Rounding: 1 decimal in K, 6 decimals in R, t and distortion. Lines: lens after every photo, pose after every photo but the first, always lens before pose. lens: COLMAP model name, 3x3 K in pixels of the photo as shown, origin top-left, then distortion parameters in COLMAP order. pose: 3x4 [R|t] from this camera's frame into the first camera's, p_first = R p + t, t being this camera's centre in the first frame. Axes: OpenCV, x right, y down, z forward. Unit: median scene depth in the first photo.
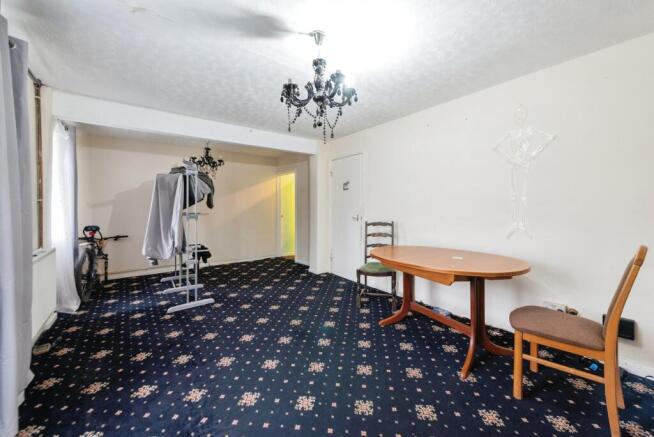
lens RADIAL K [[254.2, 0, 335.6], [0, 254.2, 206.7], [0, 0, 1]] dist [0.000586, -0.000051]
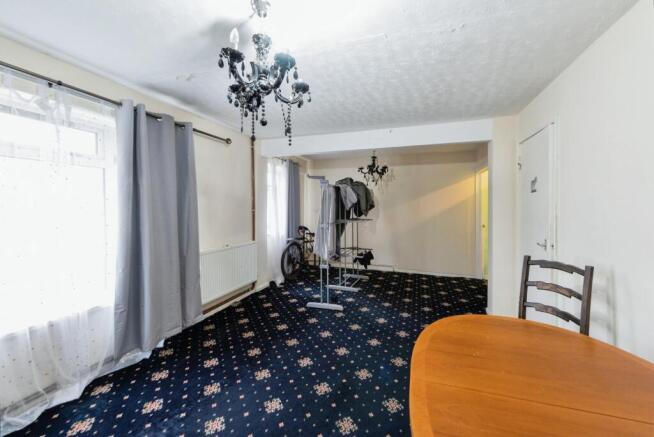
lens RADIAL K [[254.2, 0, 335.6], [0, 254.2, 206.7], [0, 0, 1]] dist [0.000586, -0.000051]
pose [[0.554507, 0.005225, -0.832163, 0.331127], [-0.004229, 0.999985, 0.003461, -0.040974], [0.832169, 0.001600, 0.554520, 0.383682]]
